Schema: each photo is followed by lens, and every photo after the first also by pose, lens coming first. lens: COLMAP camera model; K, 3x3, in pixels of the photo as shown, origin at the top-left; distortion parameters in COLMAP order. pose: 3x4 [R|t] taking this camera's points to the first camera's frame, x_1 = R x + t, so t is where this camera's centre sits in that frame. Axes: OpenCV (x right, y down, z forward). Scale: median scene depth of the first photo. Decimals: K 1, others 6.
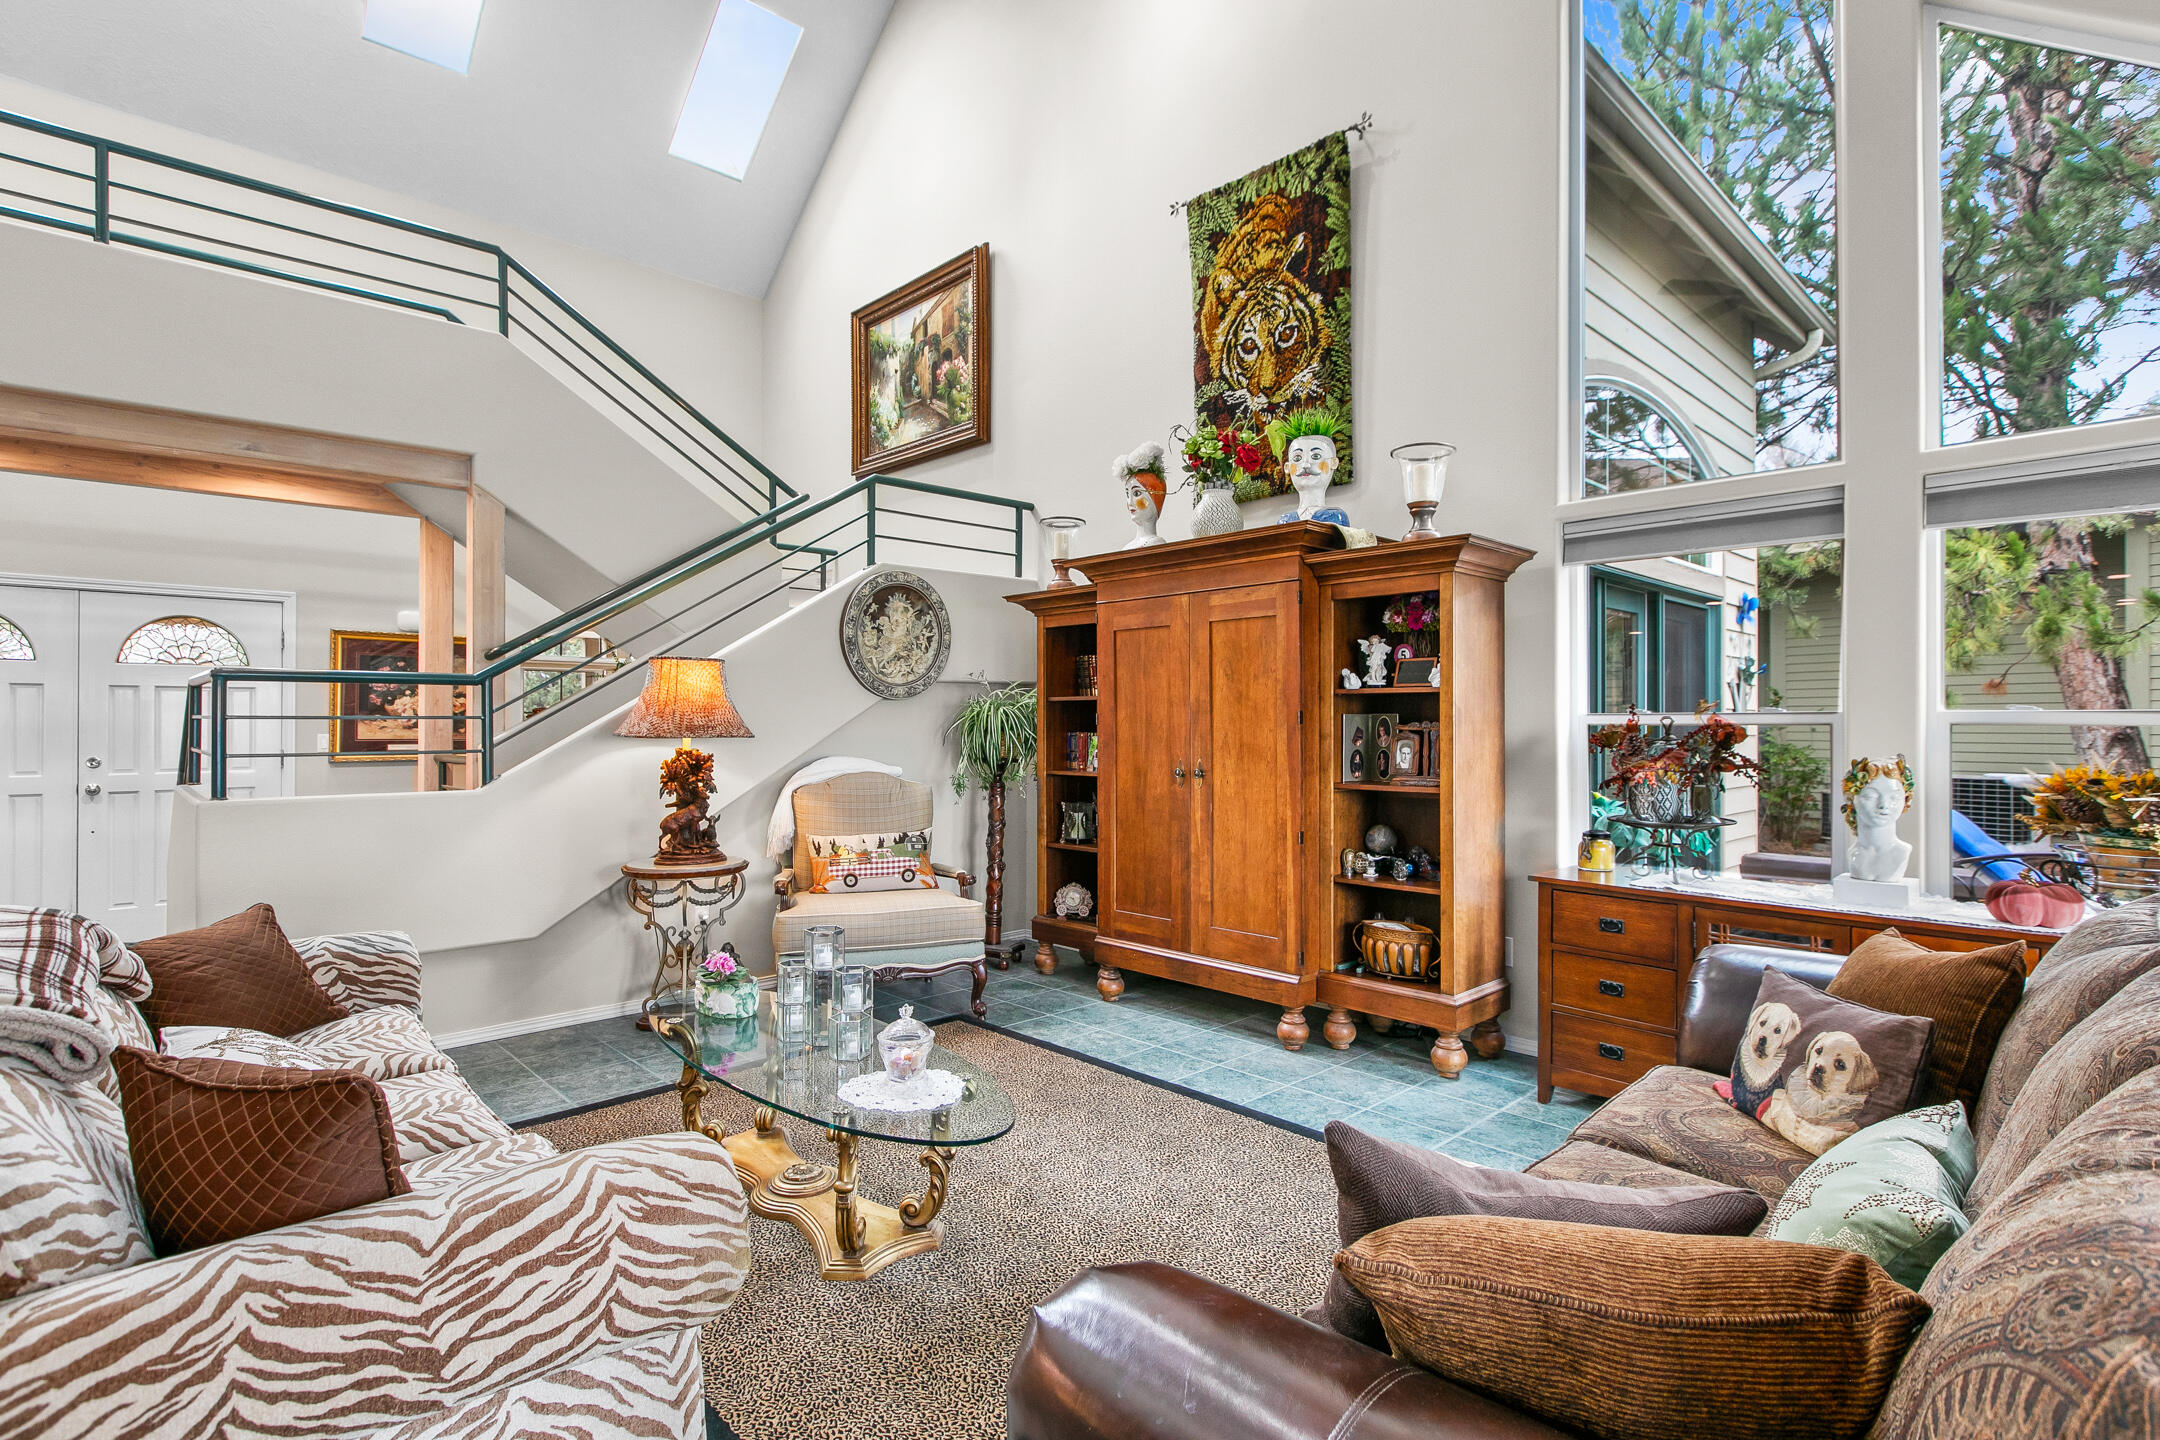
lens RADIAL K [[1038.3, 0, 1088.7], [0, 1038.3, 714.1], [0, 0, 1]] dist [-0.003829, 0.000369]
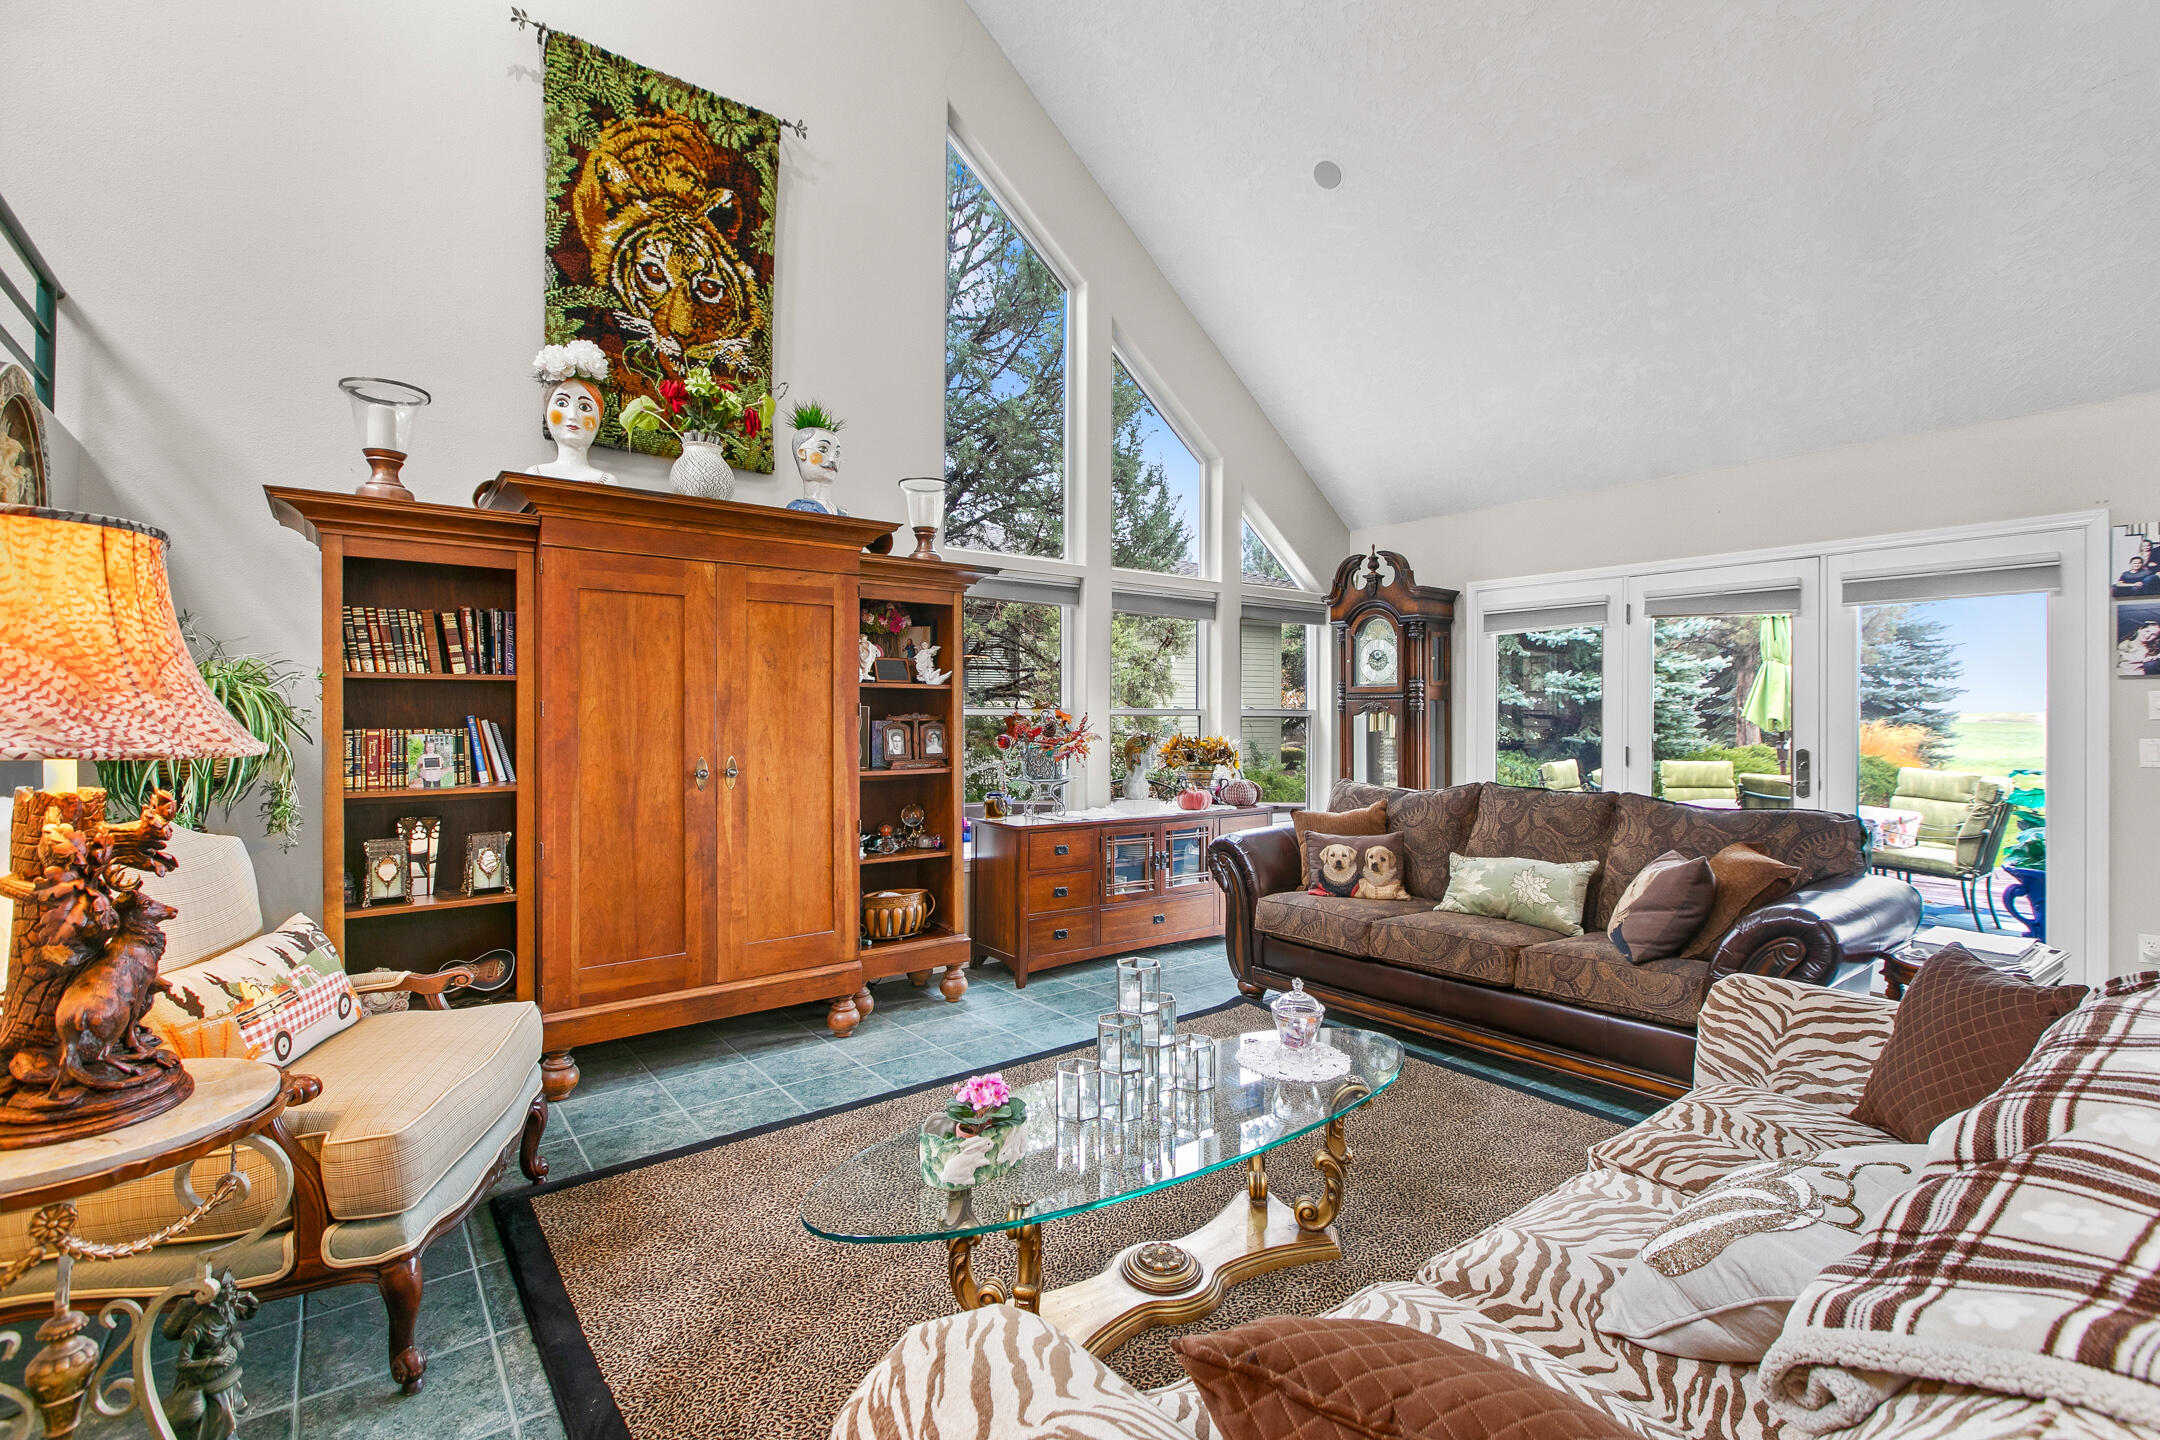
lens RADIAL K [[965.3, 0, 1063.5], [0, 965.3, 718.9], [0, 0, 1]] dist [0.001383, 0.000008]
pose [[0.112678, -0.003920, 0.993624, -0.632600], [-0.010204, 0.999935, 0.005102, 0.005192], [-0.993579, -0.010714, 0.112631, 0.603170]]
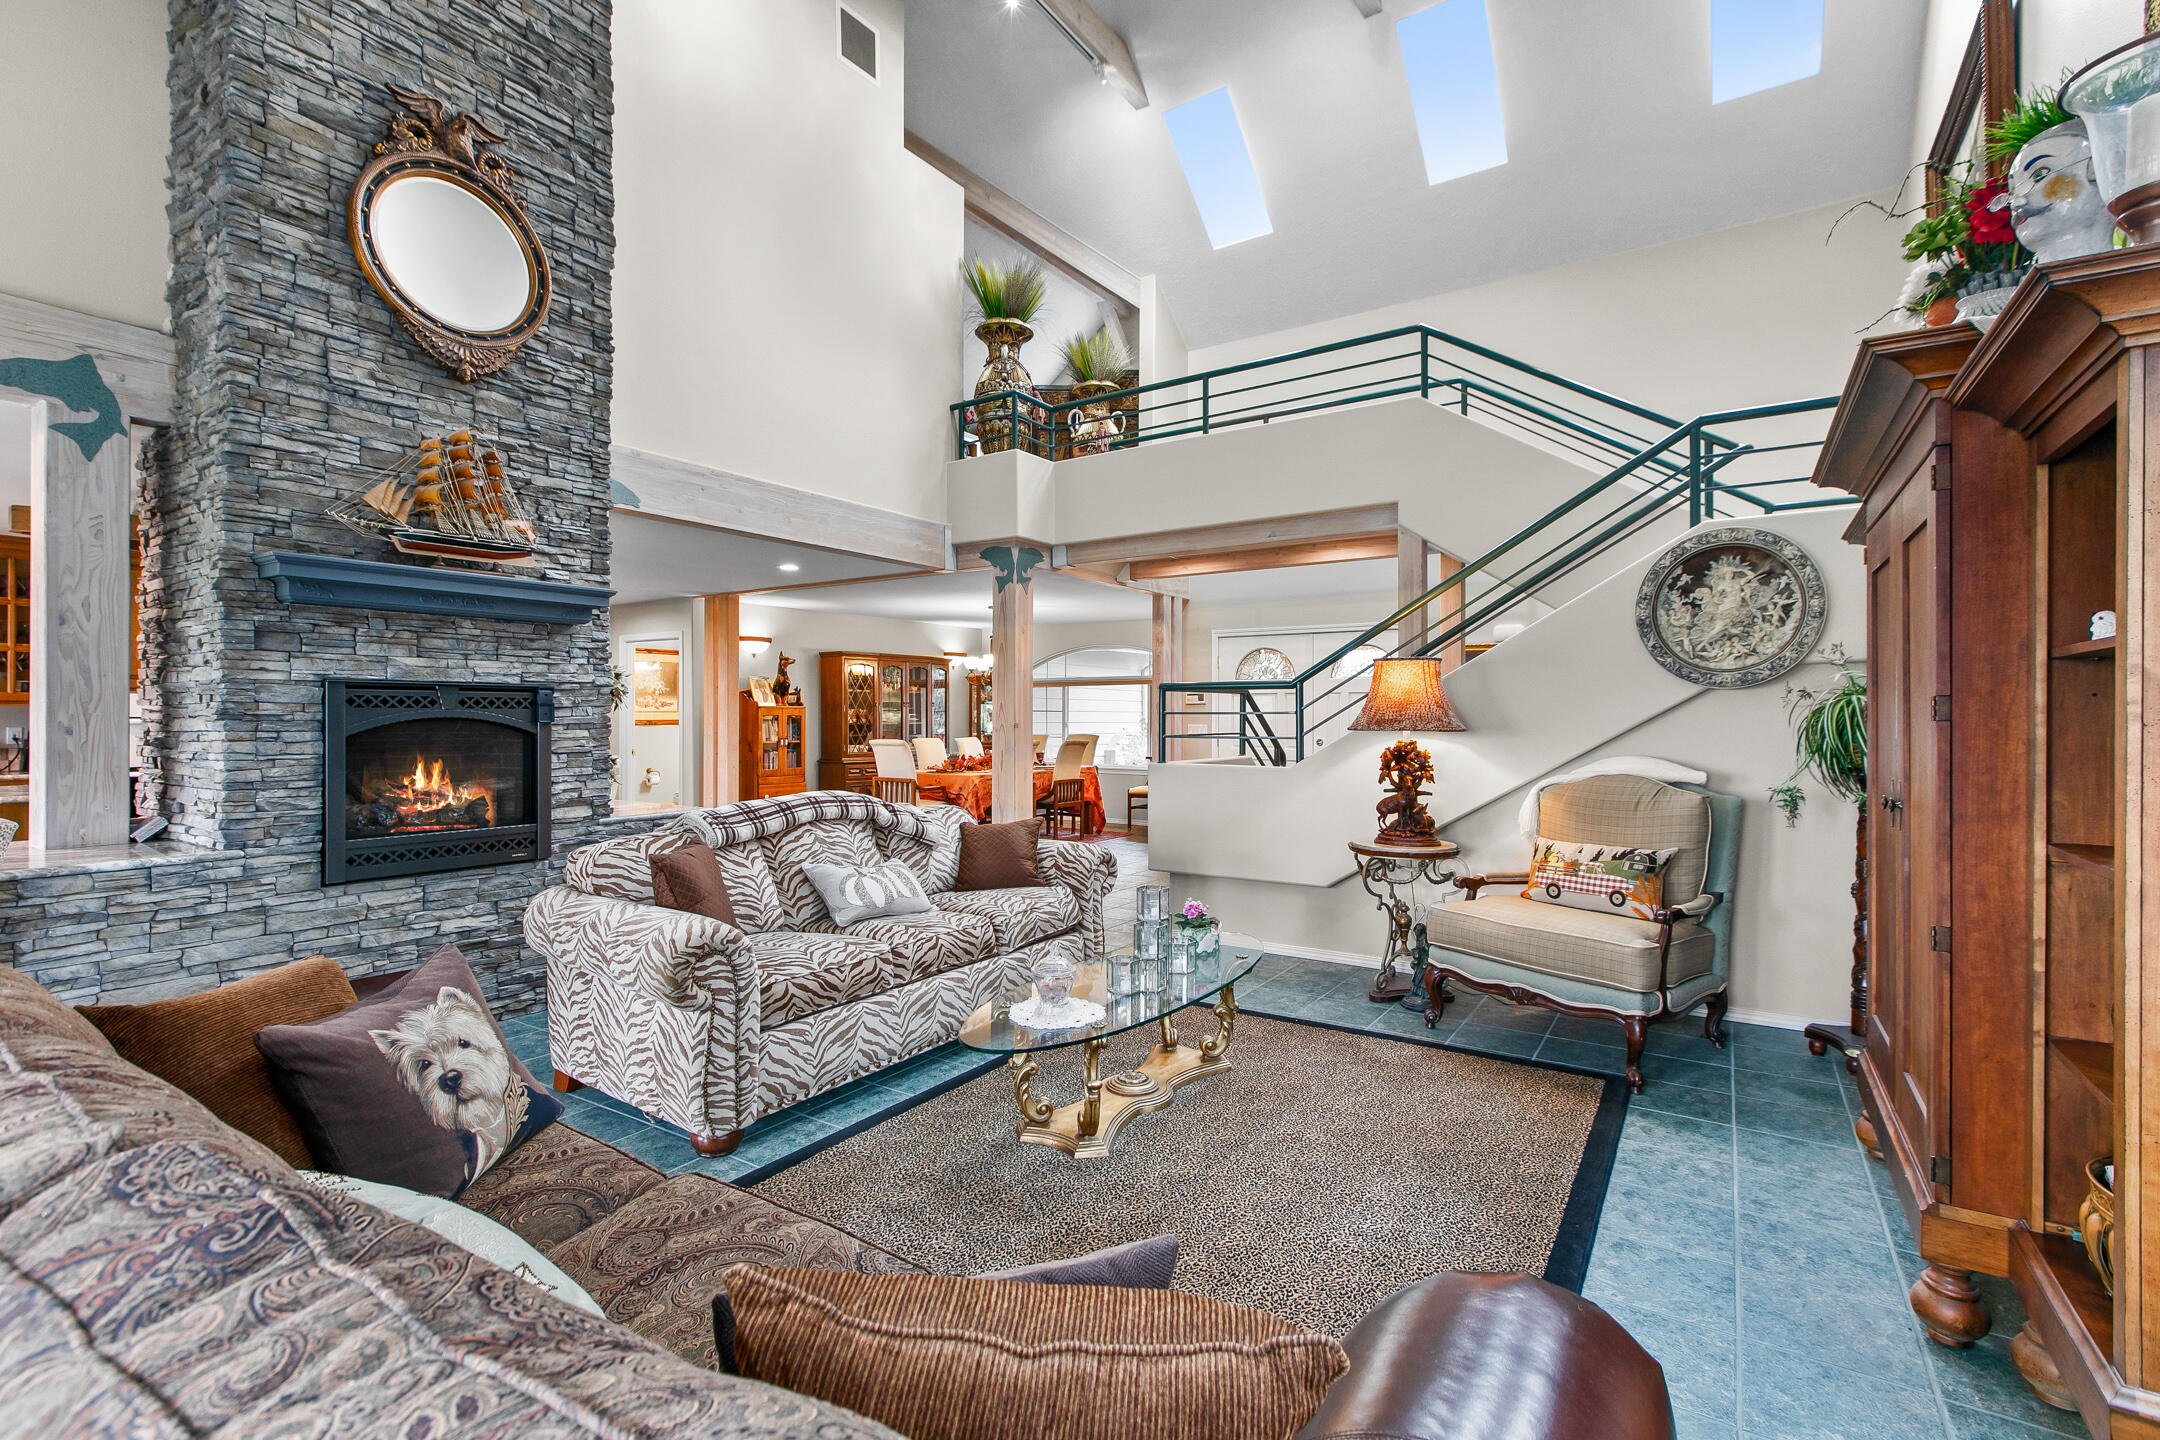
lens RADIAL K [[961.9, 0, 1080.0], [0, 961.9, 720.0], [0, 0, 1]] dist [-0.016364, 0.000040]
pose [[0.220636, 0.004717, -0.975345, 0.499416], [0.006431, 0.999960, 0.006291, 0.002633], [0.975335, -0.007660, 0.220597, 0.413403]]
